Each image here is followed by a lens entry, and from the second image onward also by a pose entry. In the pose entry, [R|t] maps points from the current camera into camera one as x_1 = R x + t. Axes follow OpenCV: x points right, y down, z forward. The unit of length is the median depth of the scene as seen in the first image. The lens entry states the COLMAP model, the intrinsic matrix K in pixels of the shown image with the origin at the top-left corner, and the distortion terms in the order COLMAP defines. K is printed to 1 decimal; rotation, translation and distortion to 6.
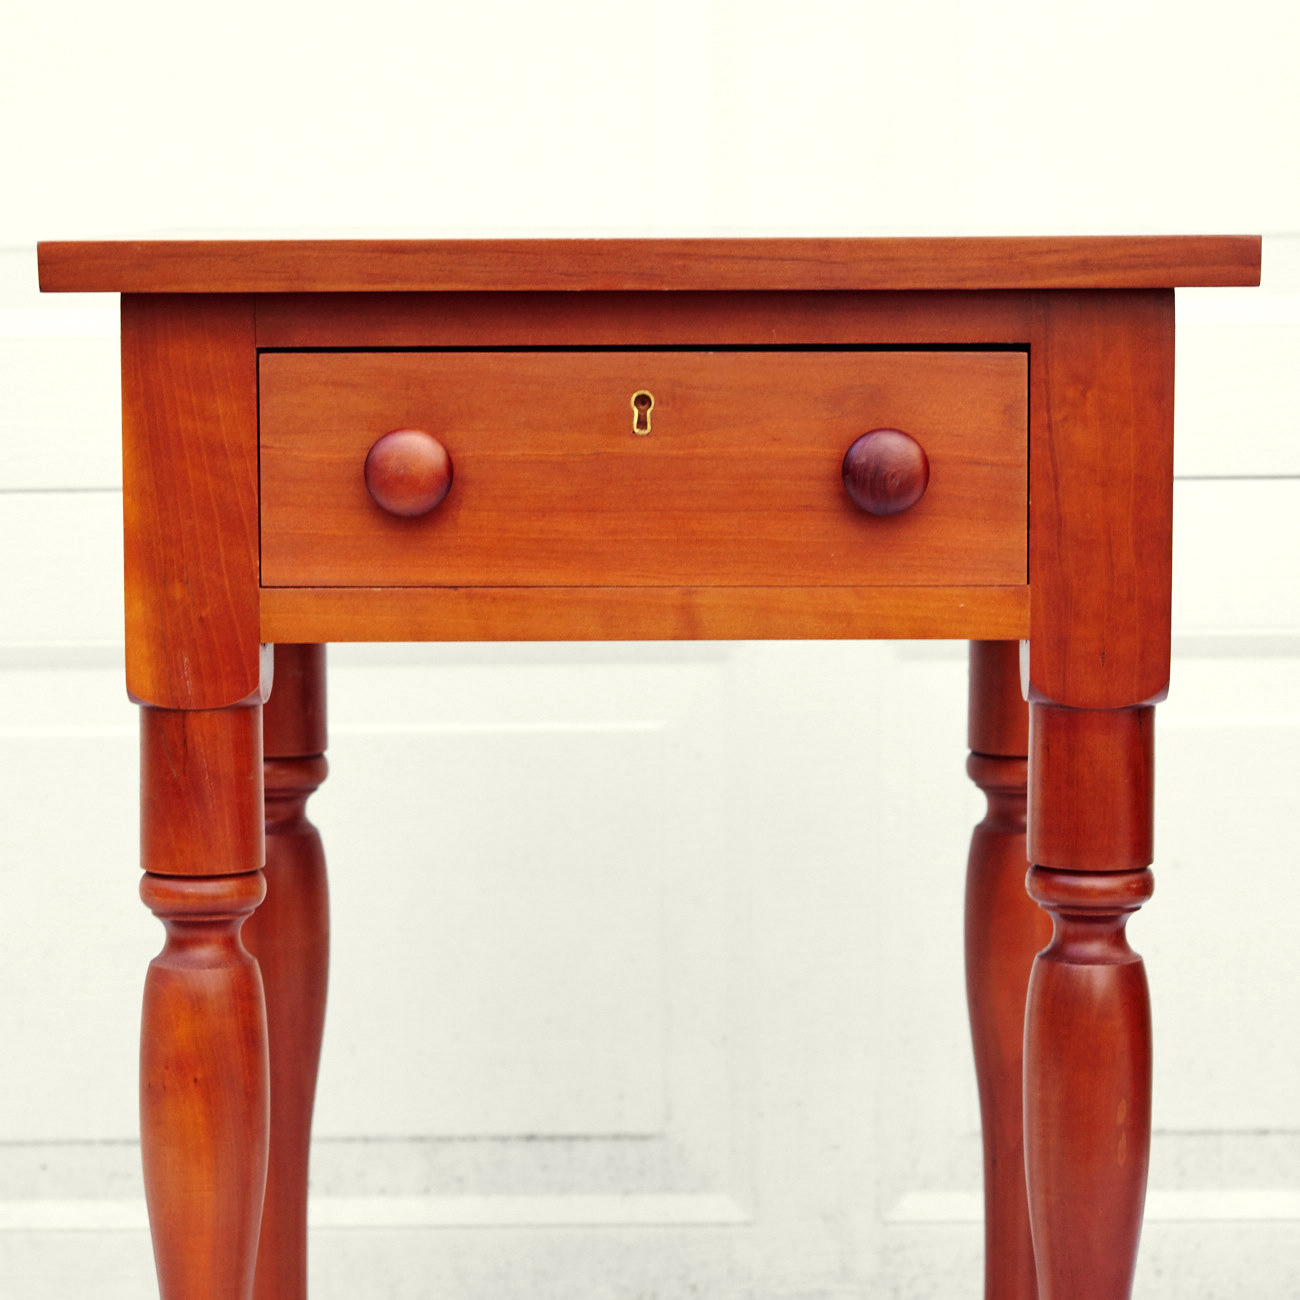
lens RADIAL K [[4774.9, 0, 650.0], [0, 4774.9, 650.0], [0, 0, 1]] dist [0.254511, 2.710819]
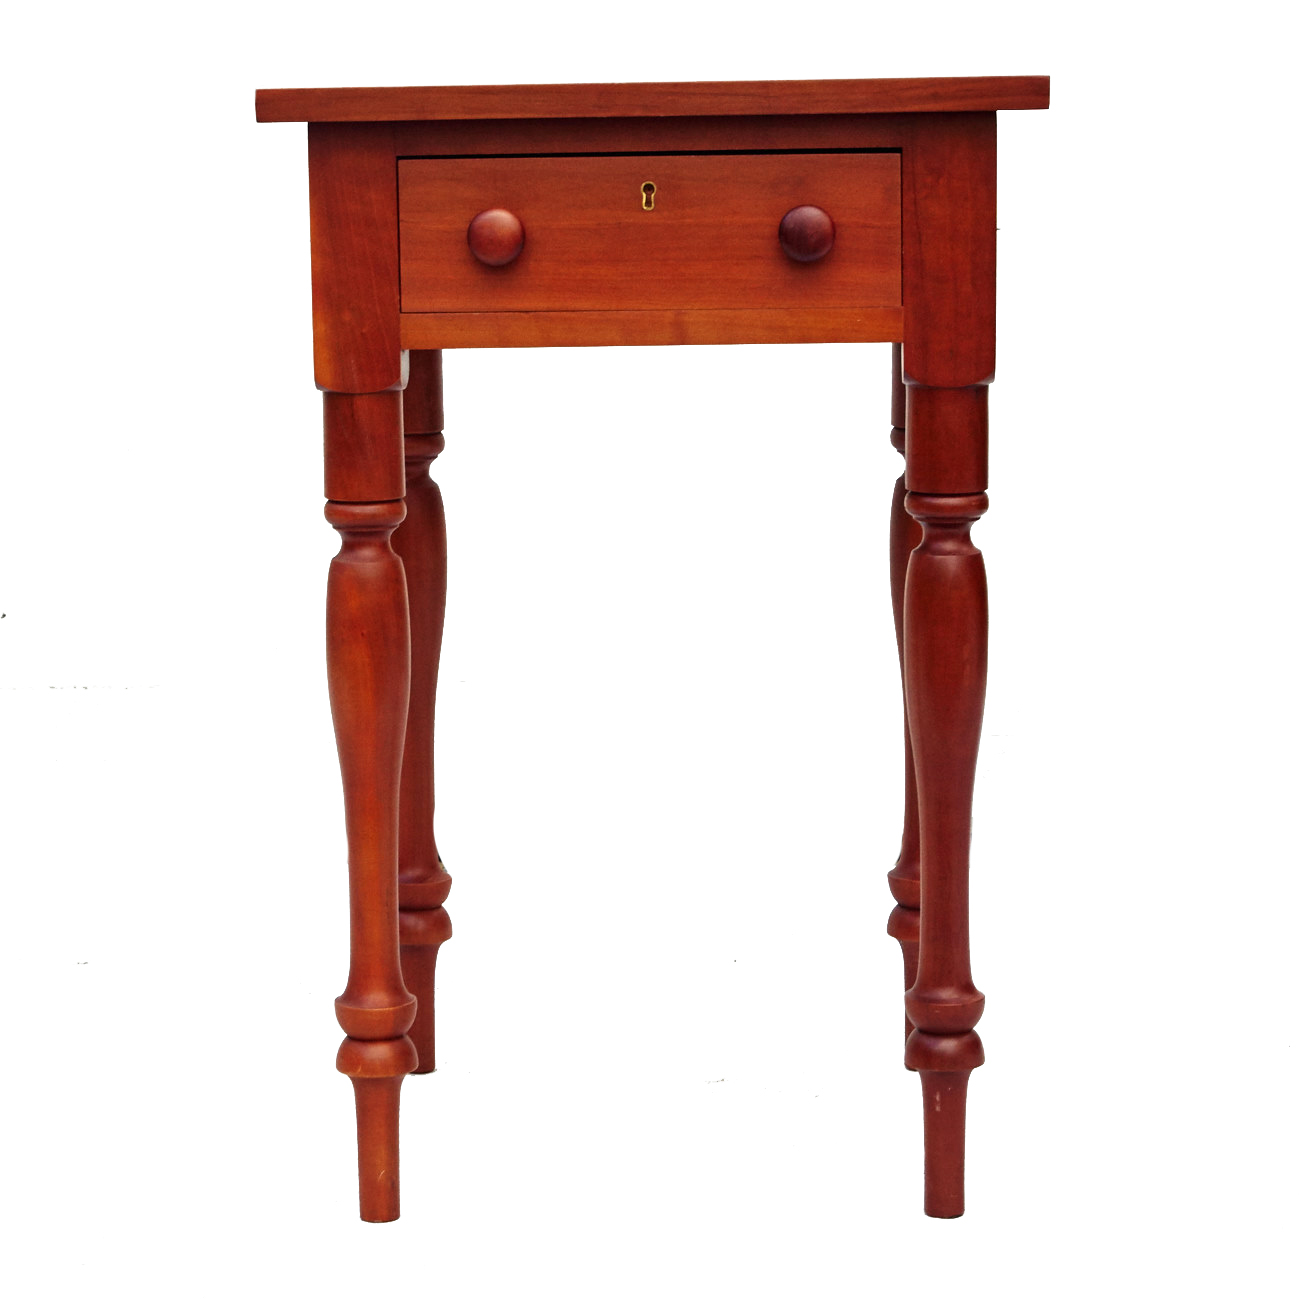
lens RADIAL K [[4449.4, 0, 647.7], [0, 4449.4, 532.3], [0, 0, 1]] dist [0.451885, 0.455900]
pose [[0.999752, -0.008938, -0.020379, 0.026245], [0.009606, 0.999411, 0.032959, 0.010765], [0.020073, -0.033146, 0.999249, -0.428910]]
